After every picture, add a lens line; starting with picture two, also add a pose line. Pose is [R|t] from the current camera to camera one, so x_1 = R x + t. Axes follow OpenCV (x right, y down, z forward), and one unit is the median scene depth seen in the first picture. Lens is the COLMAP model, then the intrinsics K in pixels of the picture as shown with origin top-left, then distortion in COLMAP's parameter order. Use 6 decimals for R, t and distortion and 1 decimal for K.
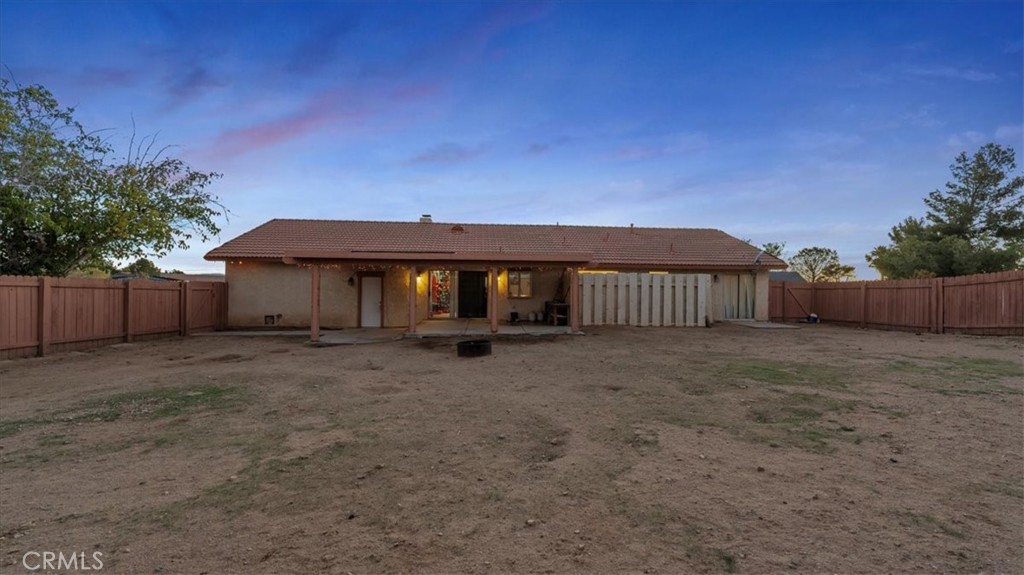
lens RADIAL K [[413.7, 0, 514.6], [0, 413.7, 286.2], [0, 0, 1]] dist [0.000833, -0.000195]
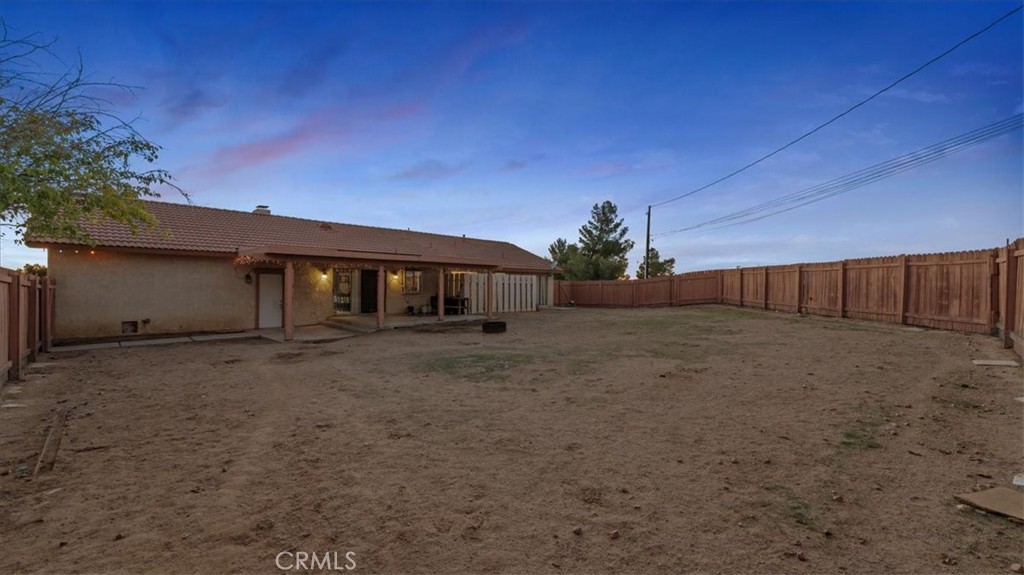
lens RADIAL K [[413.7, 0, 514.6], [0, 413.7, 286.2], [0, 0, 1]] dist [0.000833, -0.000195]
pose [[0.748994, -0.004212, 0.662564, -0.536333], [0.002820, 0.999991, 0.003169, 0.003911], [-0.662571, -0.000505, 0.748999, -0.060884]]
